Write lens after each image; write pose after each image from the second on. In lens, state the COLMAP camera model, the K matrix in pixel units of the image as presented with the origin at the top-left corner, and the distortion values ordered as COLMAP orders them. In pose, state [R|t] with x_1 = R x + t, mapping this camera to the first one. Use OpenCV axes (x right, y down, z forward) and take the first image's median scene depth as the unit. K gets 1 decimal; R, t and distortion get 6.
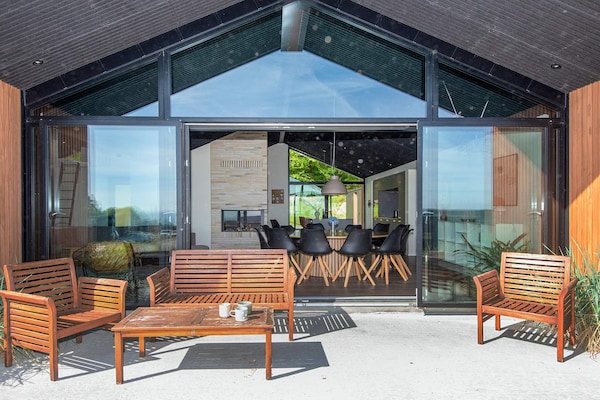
lens RADIAL K [[1423.6, 0, 300.0], [0, 1423.6, 200.0], [0, 0, 1]] dist [0.040317, 0.074722]
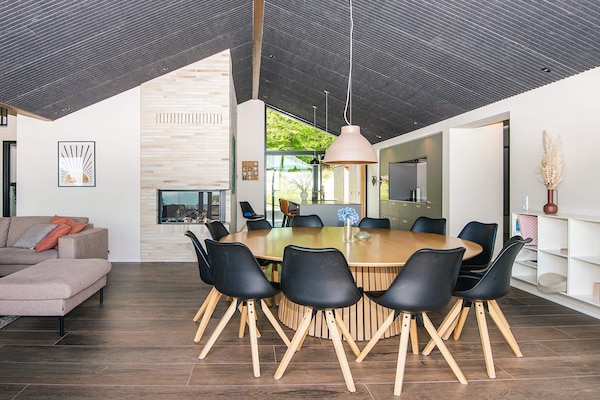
lens RADIAL K [[1423.6, 0, 300.0], [0, 1423.6, 200.0], [0, 0, 1]] dist [0.040317, 0.074722]
pose [[0.999889, 0.003196, 0.014565, -0.000465], [-0.003441, 0.999853, 0.016816, 0.000413], [-0.014509, -0.016864, 0.999753, 0.335176]]
